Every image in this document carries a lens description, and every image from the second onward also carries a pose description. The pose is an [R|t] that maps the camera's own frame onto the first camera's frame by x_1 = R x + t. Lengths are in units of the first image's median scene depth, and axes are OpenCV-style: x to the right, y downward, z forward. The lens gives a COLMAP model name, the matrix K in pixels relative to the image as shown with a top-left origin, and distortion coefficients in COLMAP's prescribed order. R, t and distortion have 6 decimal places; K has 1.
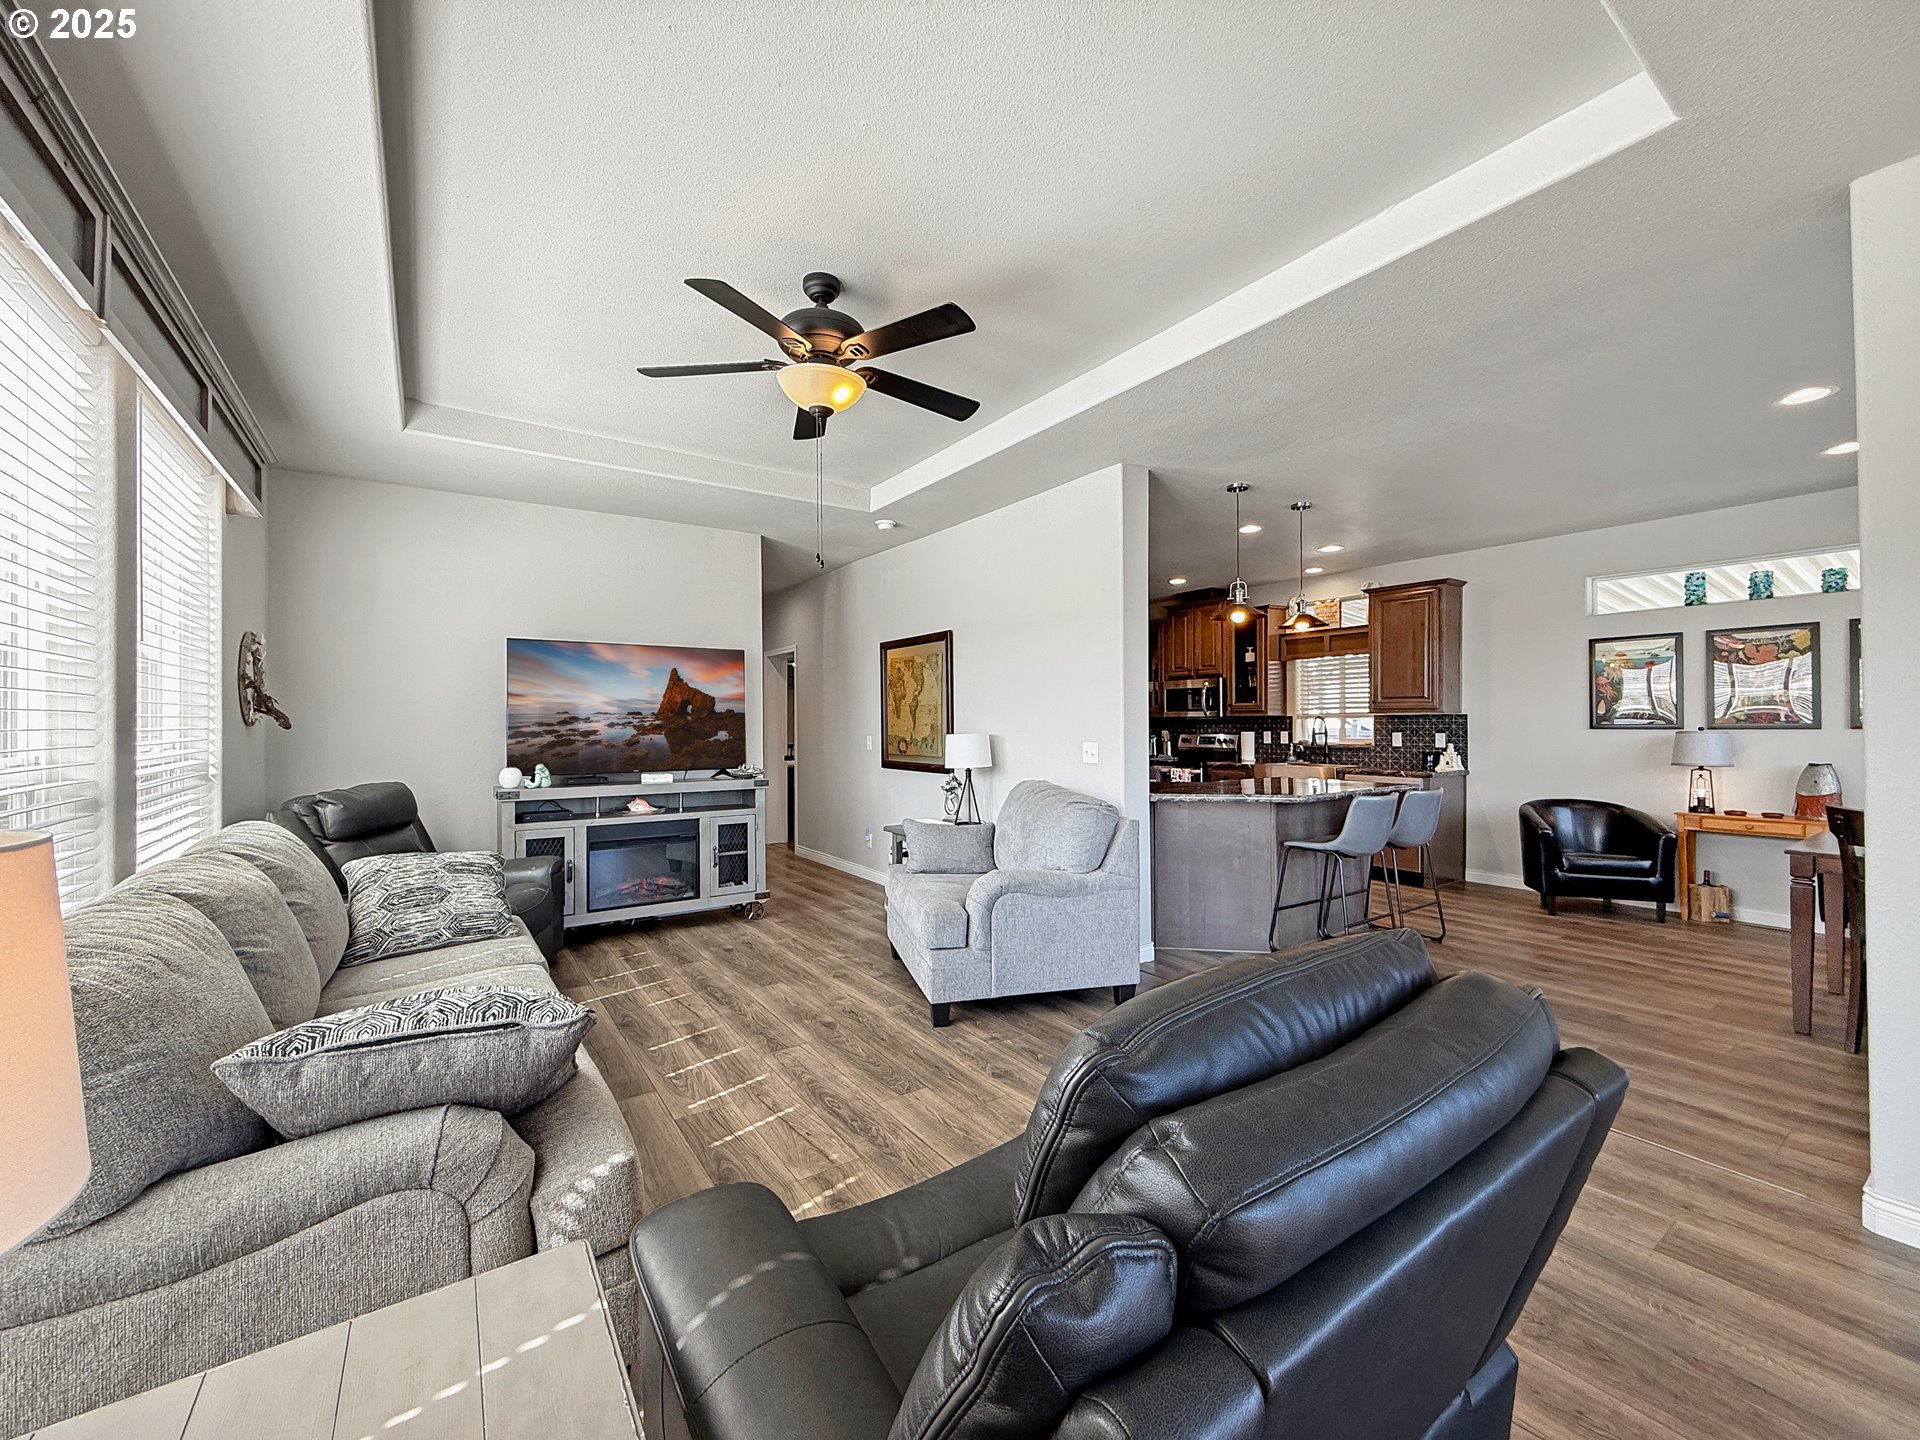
lens RADIAL K [[776.7, 0, 953.5], [0, 776.7, 716.3], [0, 0, 1]] dist [0.003367, -0.000986]
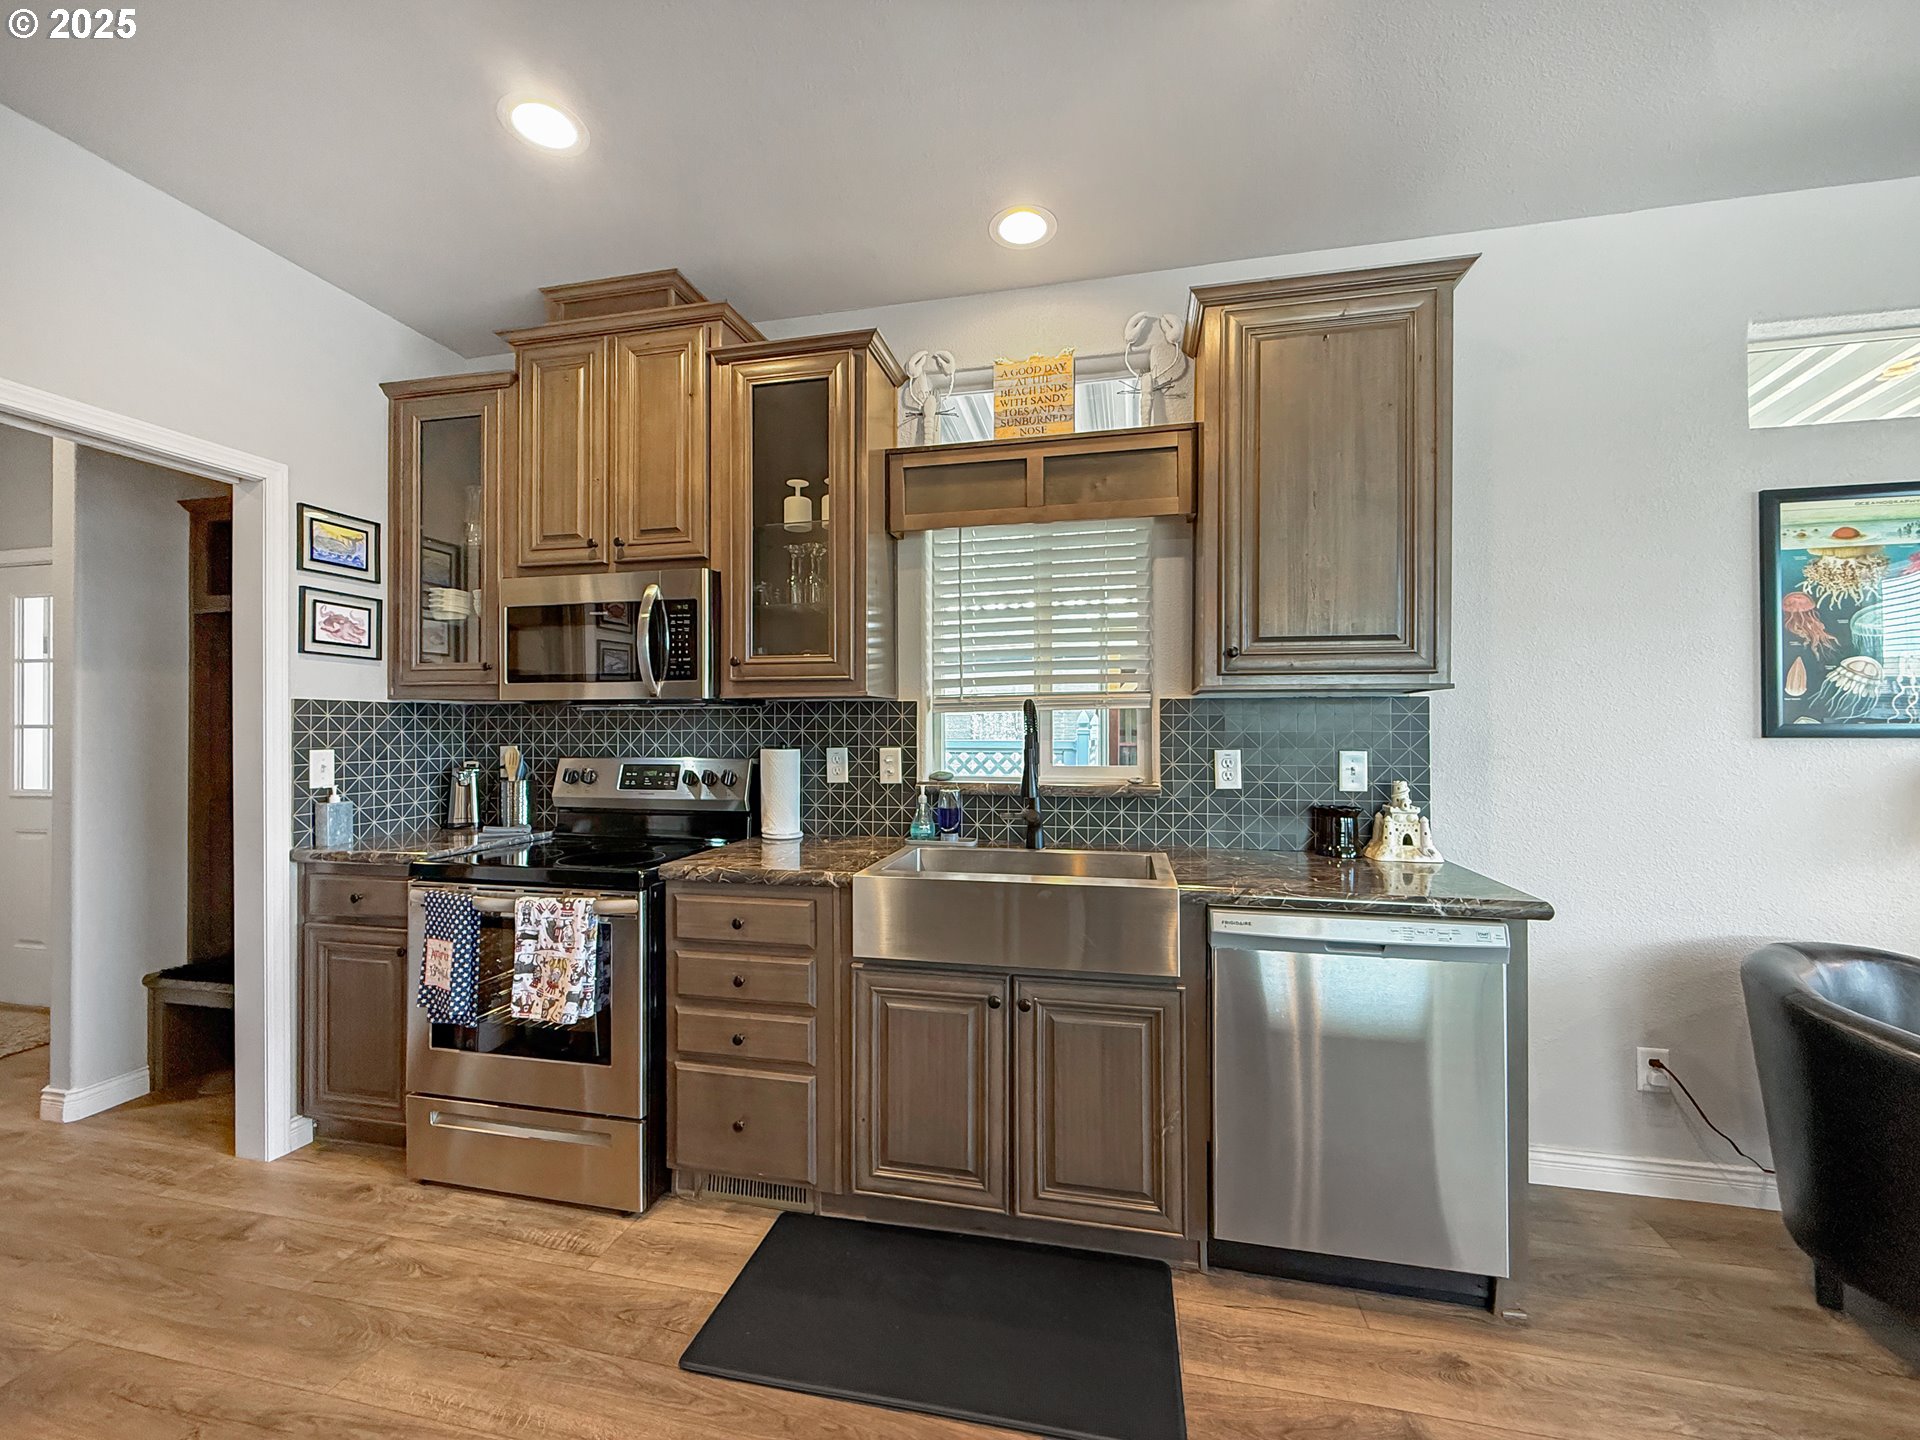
lens RADIAL K [[776.7, 0, 944.3], [0, 776.7, 714.2], [0, 0, 1]] dist [0.003367, -0.000986]
pose [[0.741793, 0.010761, 0.670542, 0.219797], [-0.006727, 0.999940, -0.008605, 0.008150], [-0.670595, 0.001873, 0.741822, 0.740333]]
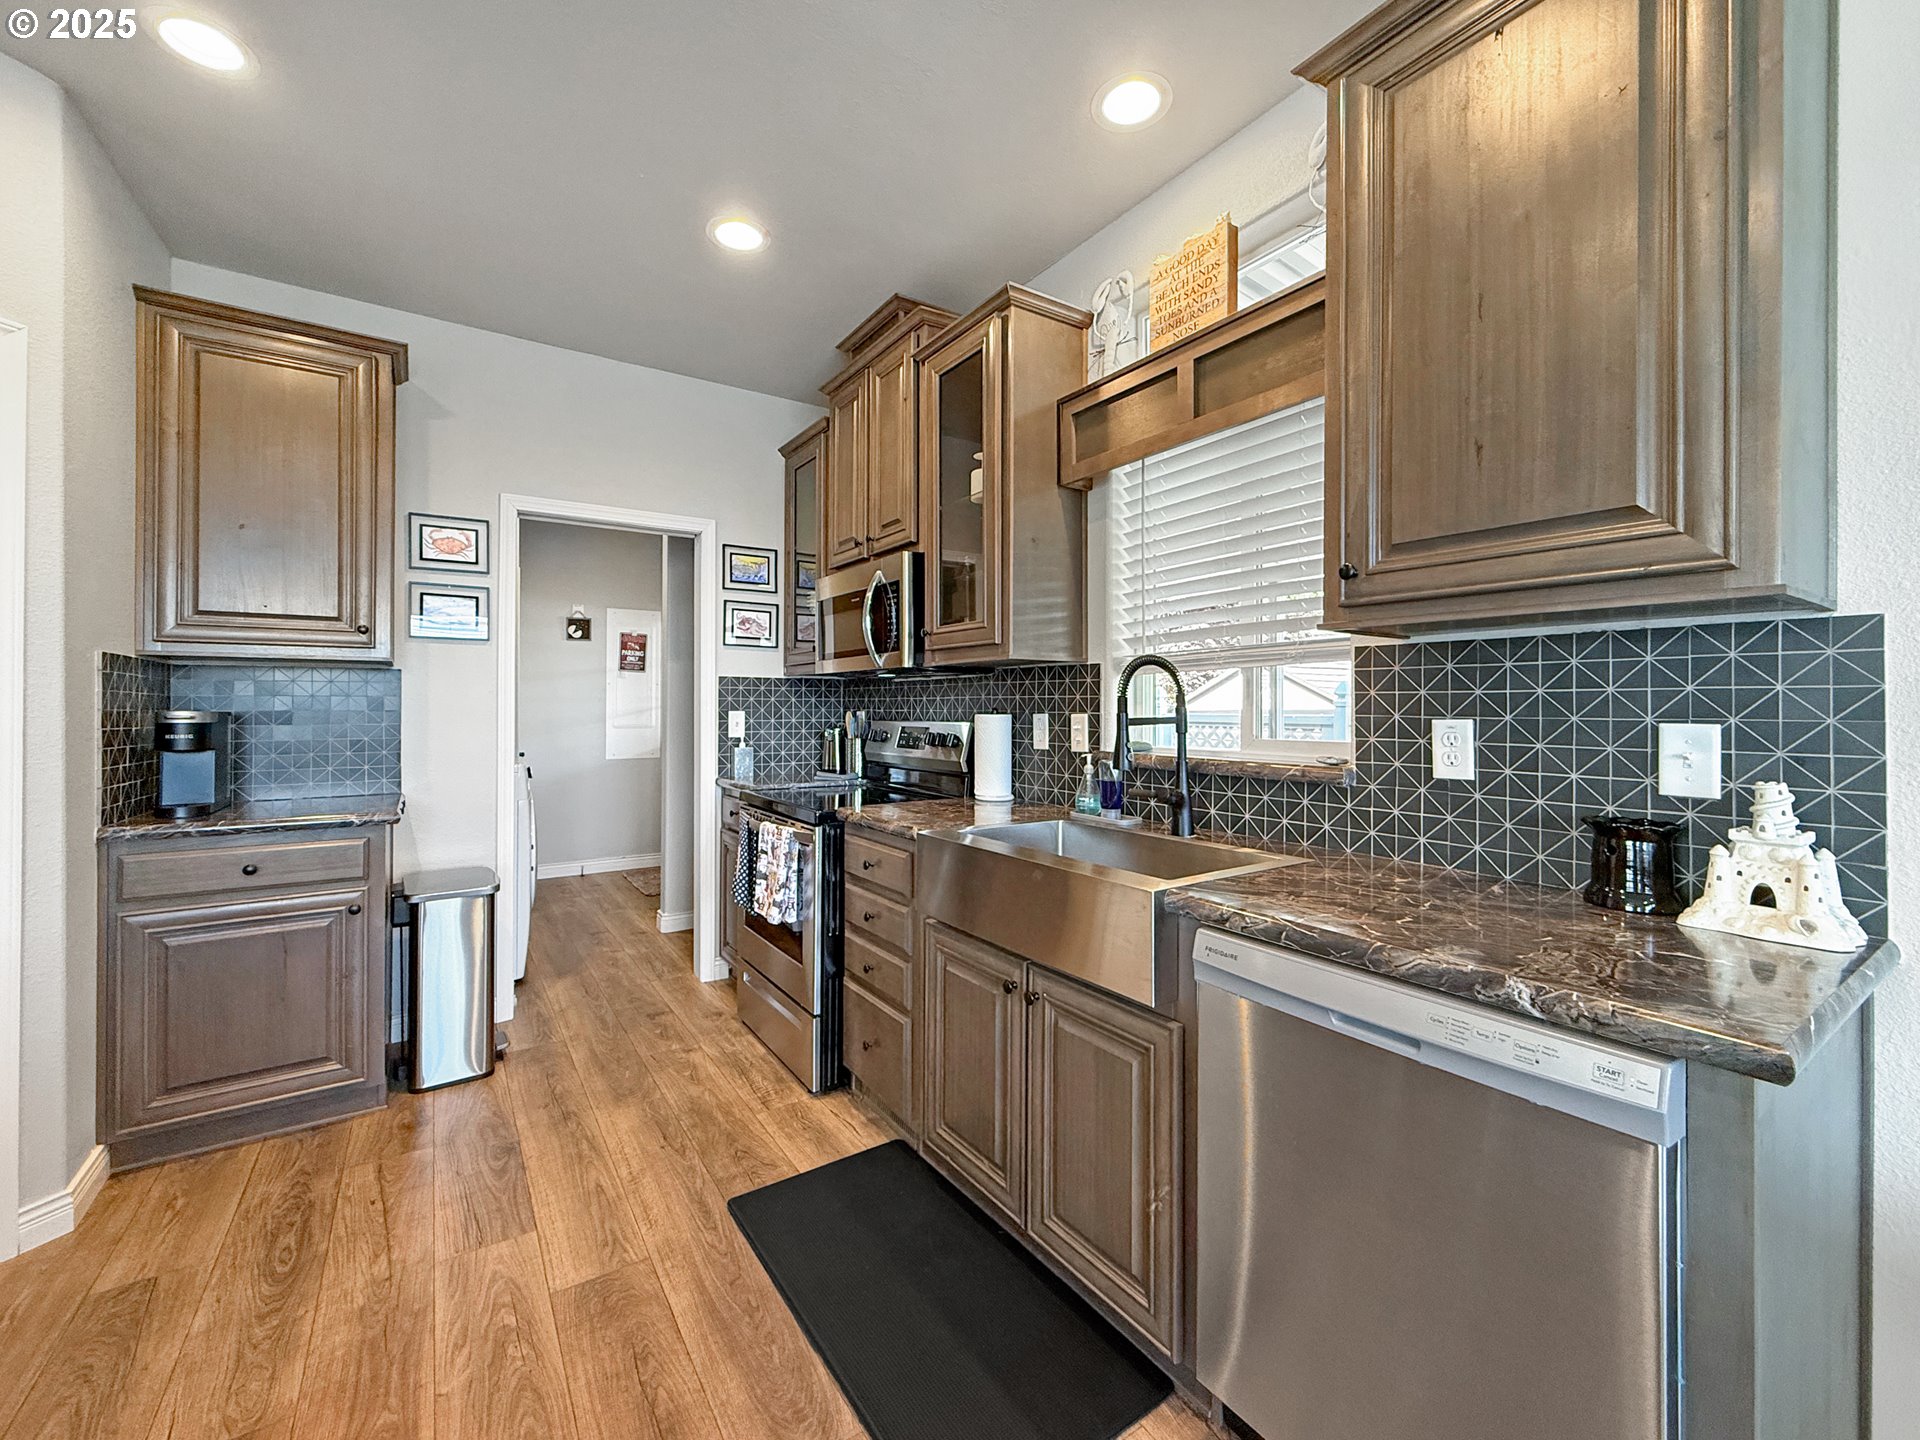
lens RADIAL K [[776.7, 0, 954.0], [0, 776.7, 693.9], [0, 0, 1]] dist [0.003367, -0.000986]
pose [[0.999642, 0.003469, -0.026547, 0.385147], [-0.003643, 0.999972, -0.006485, 0.013957], [0.026524, 0.006579, 0.999627, 0.687689]]
